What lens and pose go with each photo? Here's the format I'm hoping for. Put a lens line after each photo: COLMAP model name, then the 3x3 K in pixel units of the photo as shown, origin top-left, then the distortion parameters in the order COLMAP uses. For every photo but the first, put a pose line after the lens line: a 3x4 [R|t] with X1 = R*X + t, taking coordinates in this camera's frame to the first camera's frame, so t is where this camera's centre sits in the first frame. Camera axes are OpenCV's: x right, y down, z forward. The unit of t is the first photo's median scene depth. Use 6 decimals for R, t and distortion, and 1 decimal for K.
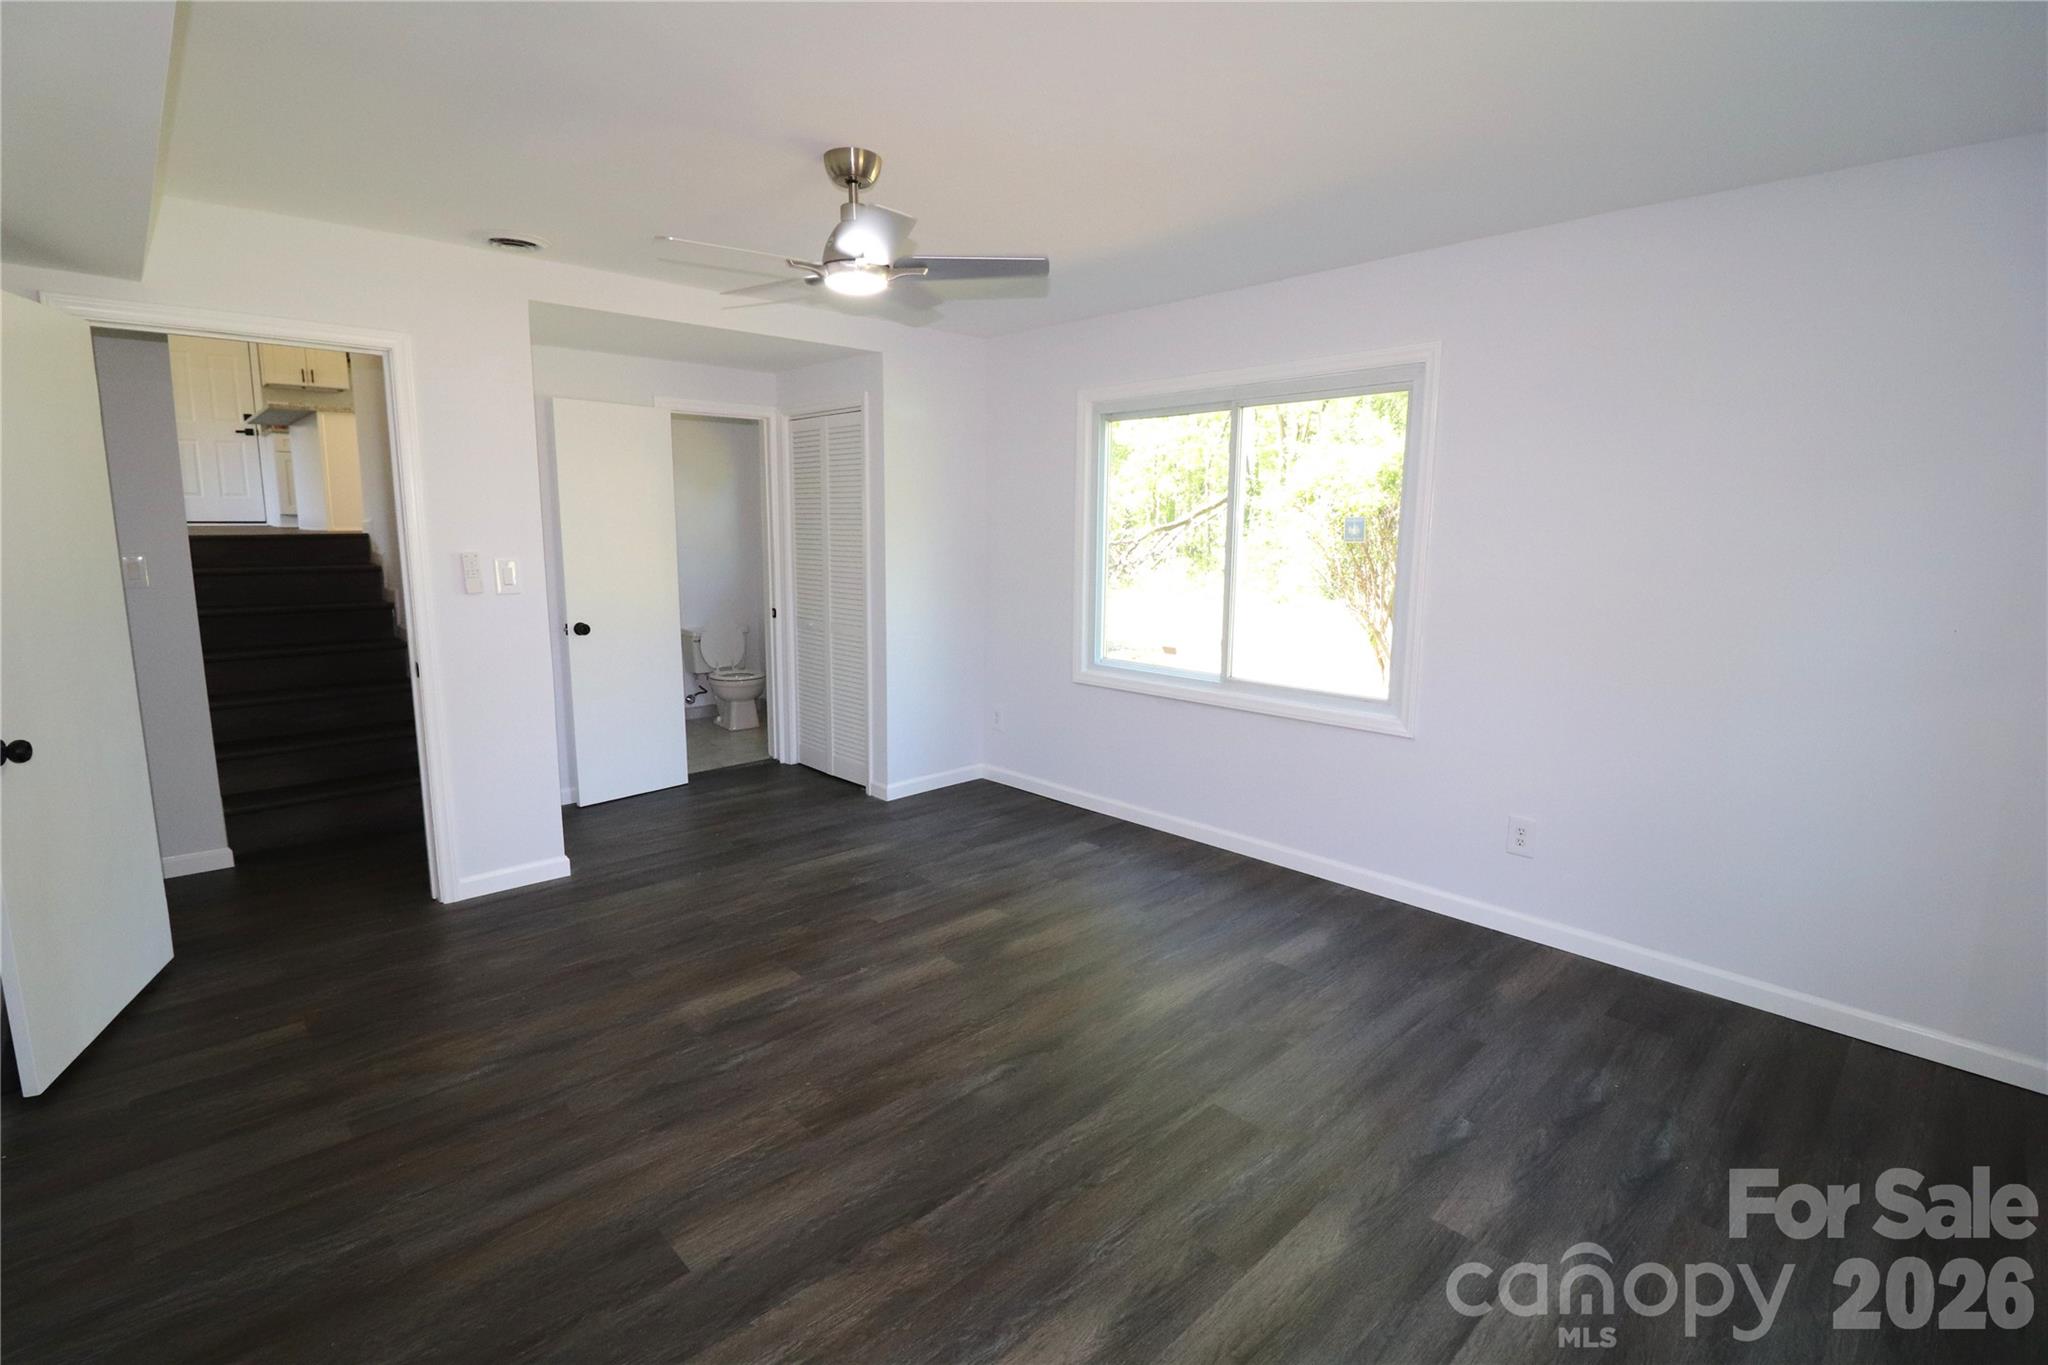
lens RADIAL K [[941.4, 0, 1004.8], [0, 941.4, 665.5], [0, 0, 1]] dist [-0.005137, -0.001144]
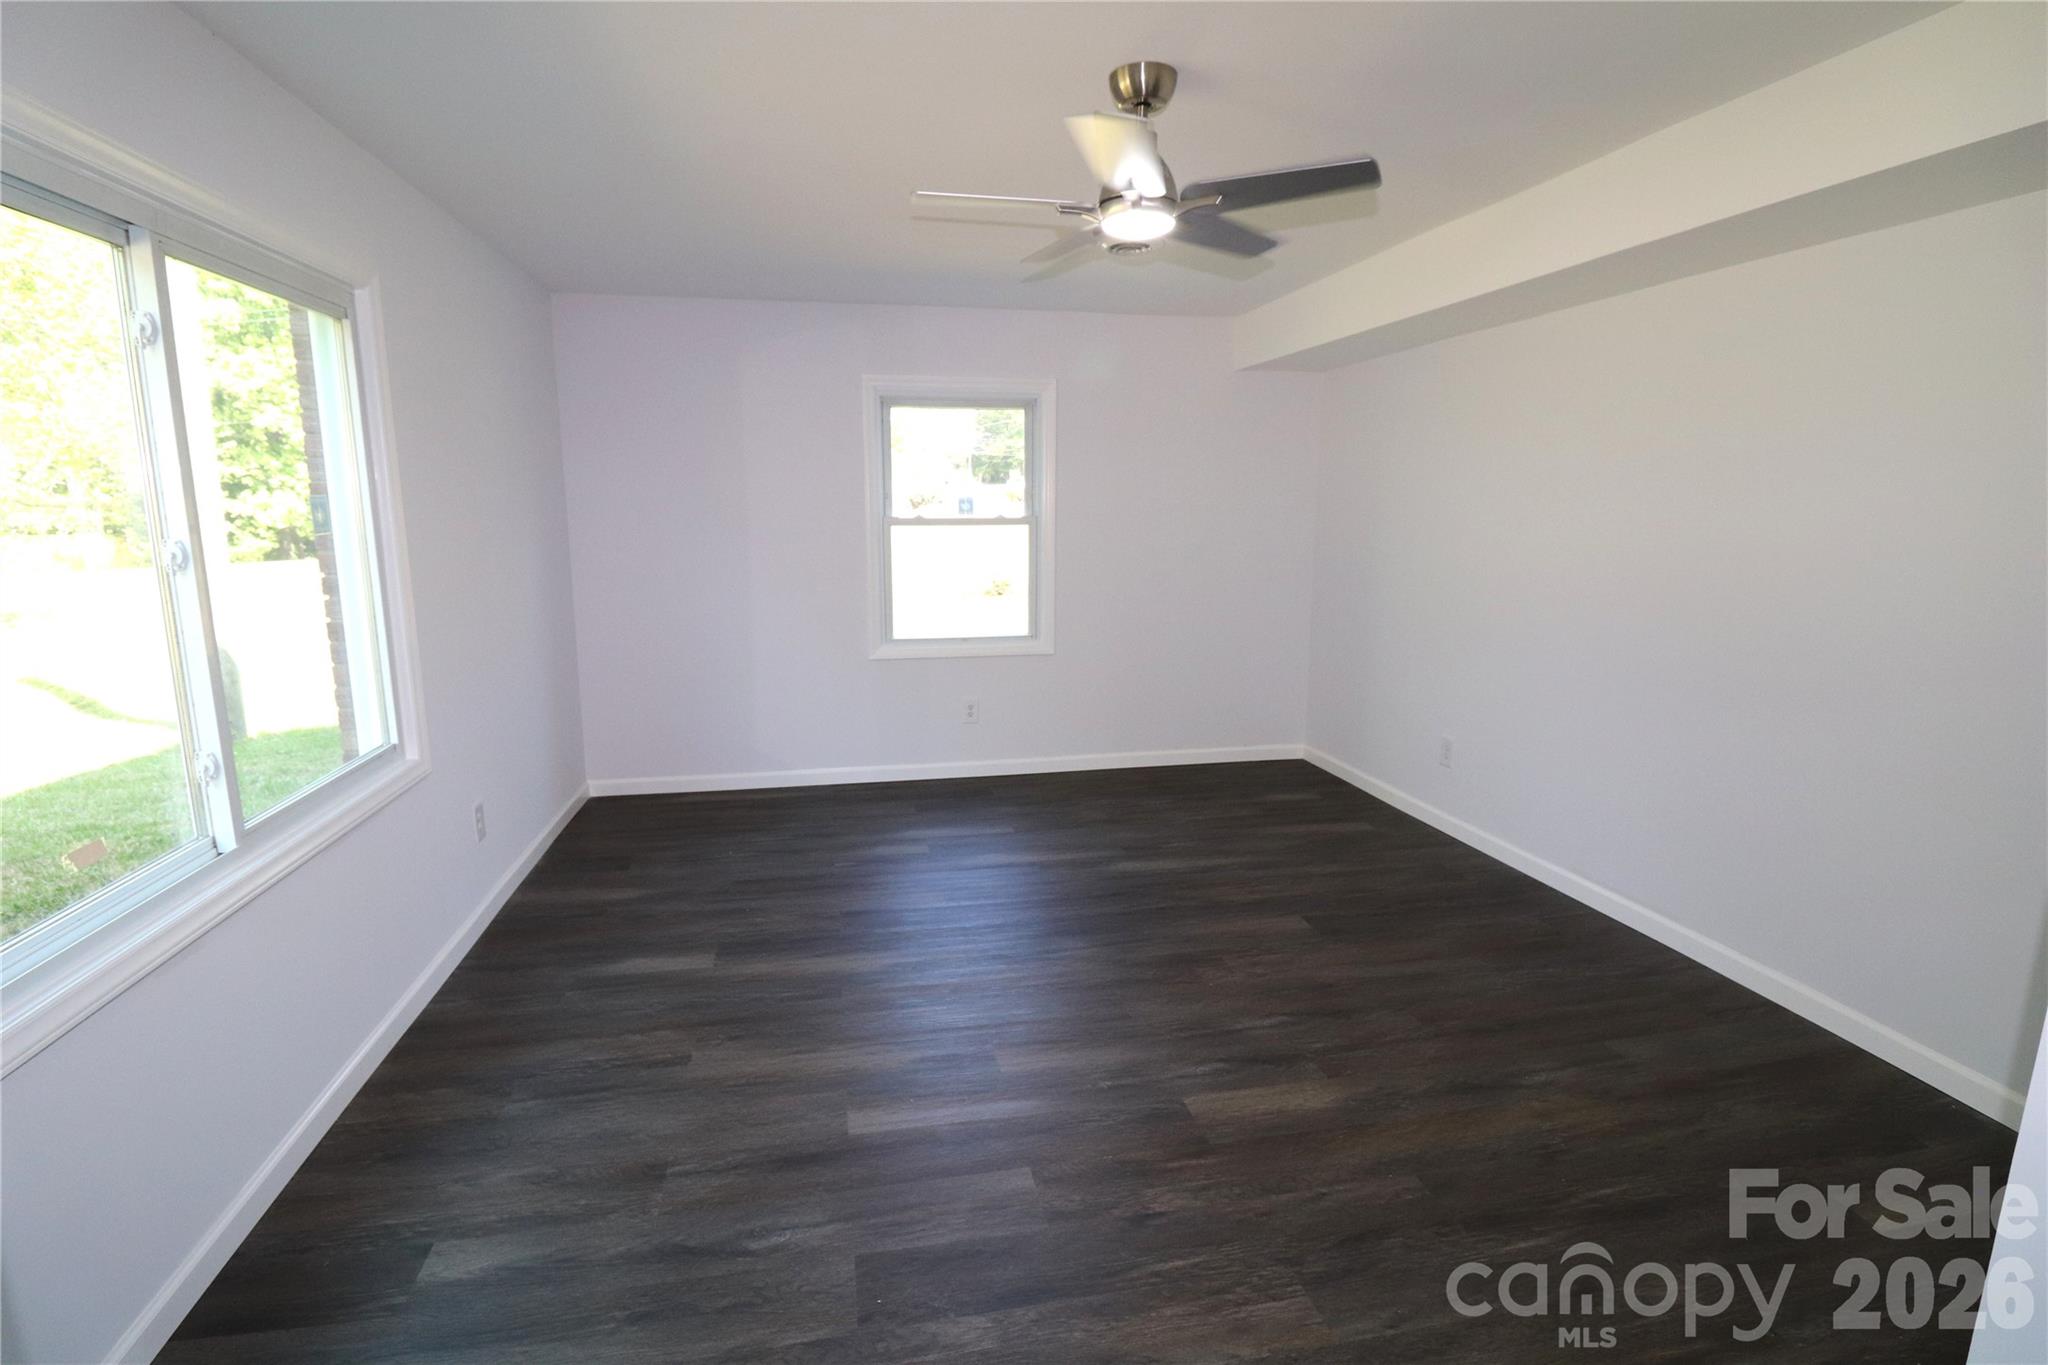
lens RADIAL K [[941.4, 0, 1004.8], [0, 941.4, 665.5], [0, 0, 1]] dist [-0.005137, -0.001144]
pose [[-0.845472, -0.095729, 0.525370, -0.468409], [0.075160, 0.952678, 0.294544, -0.247830], [-0.528705, 0.288515, -0.798267, 1.608156]]
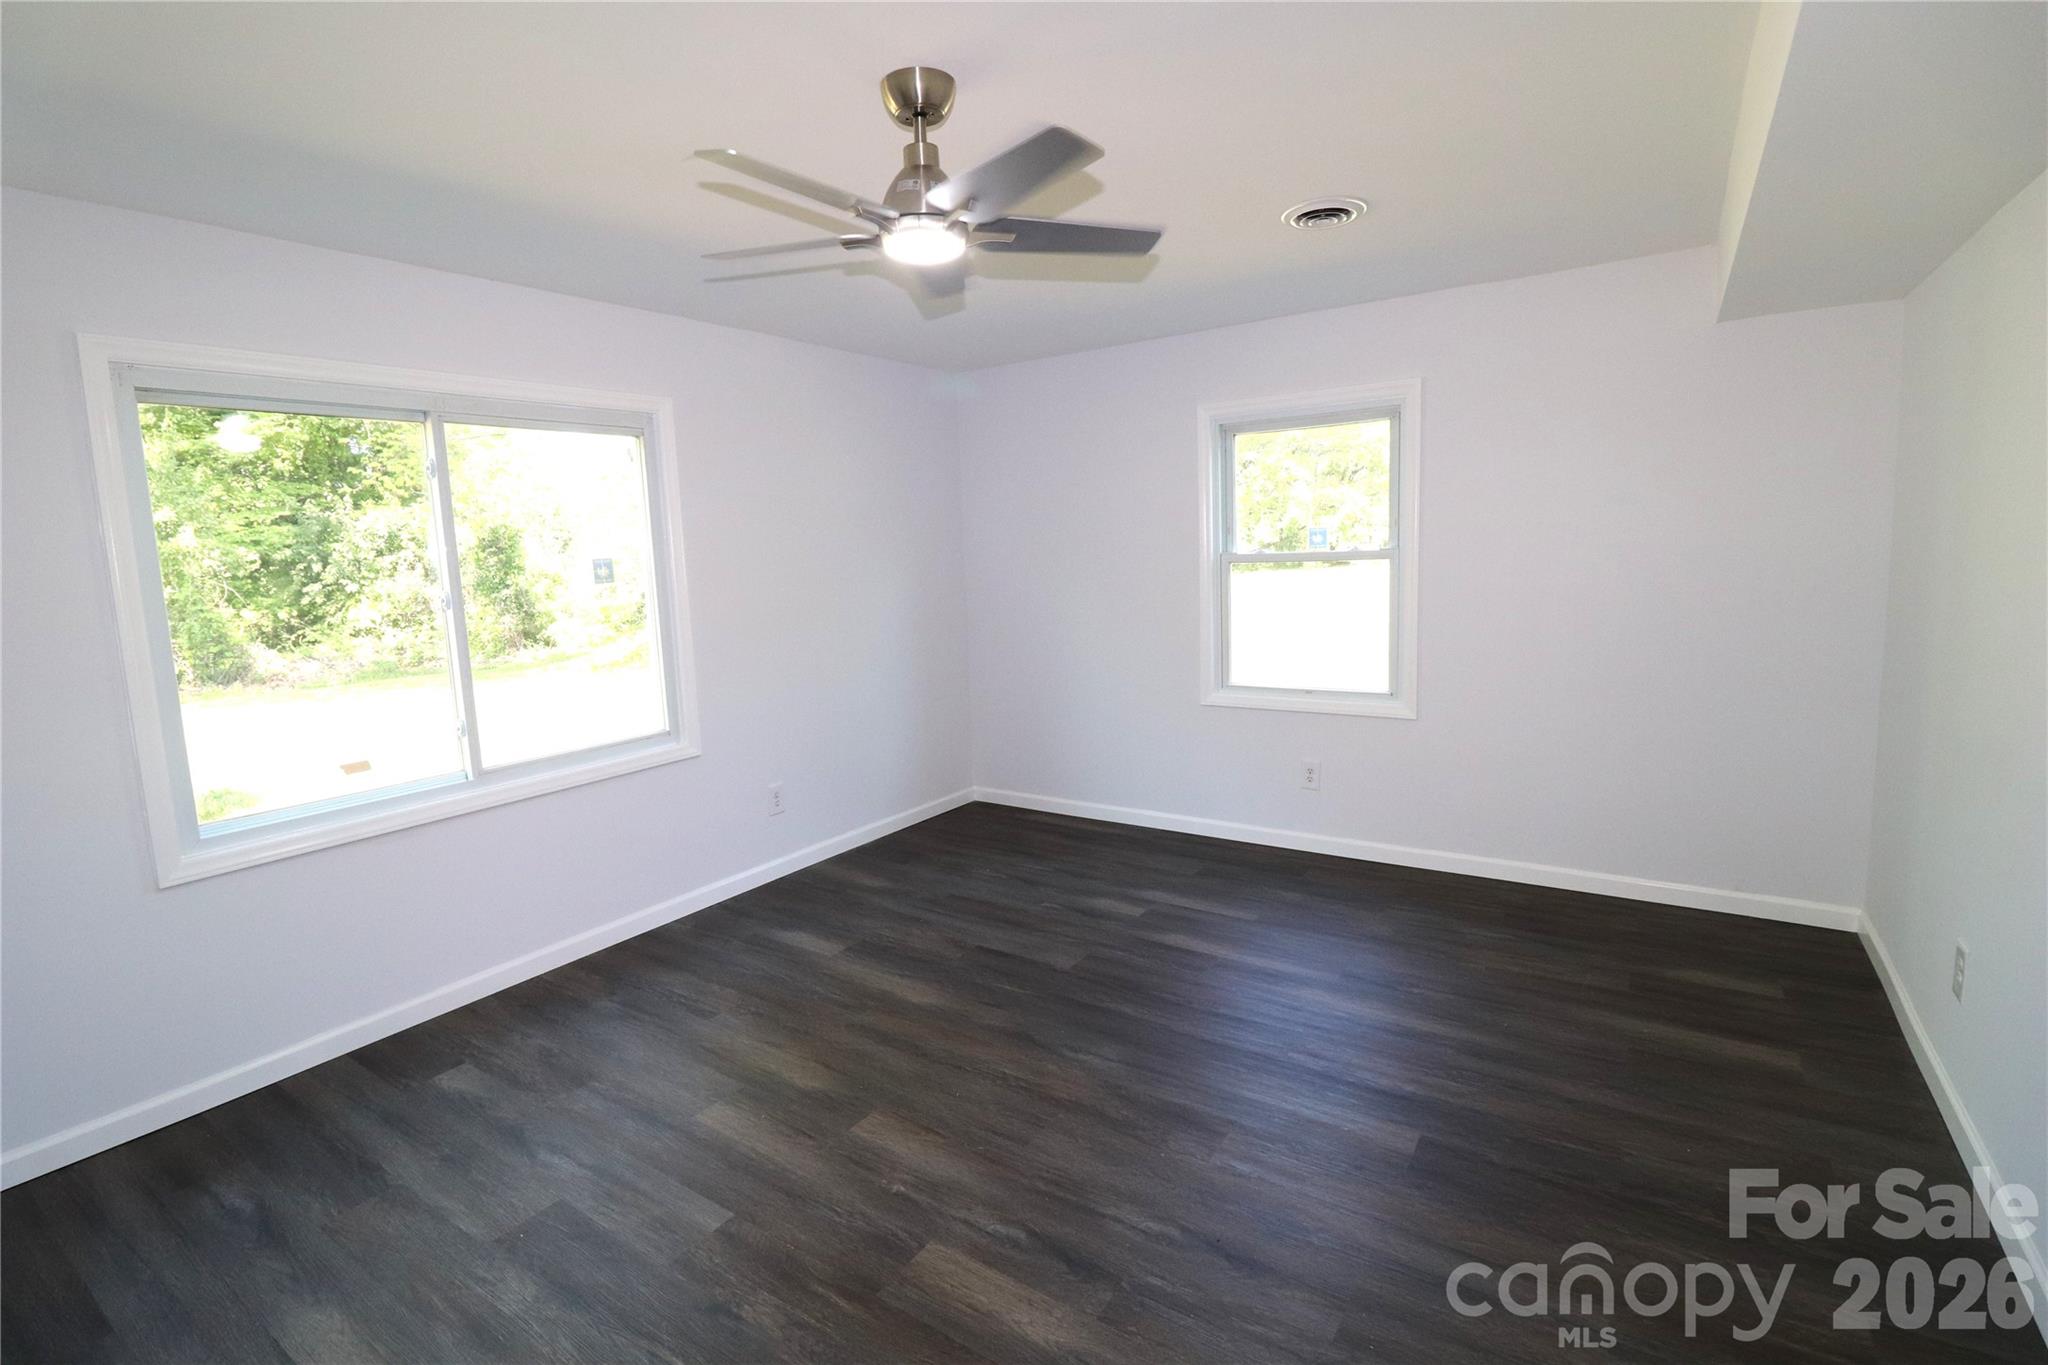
lens RADIAL K [[941.4, 0, 1004.8], [0, 941.4, 665.5], [0, 0, 1]] dist [-0.005137, -0.001144]
pose [[-0.213791, -0.119747, 0.969512, -0.829099], [0.183711, 0.969822, 0.160296, -0.160840], [-0.959450, 0.212380, -0.185340, 0.998090]]
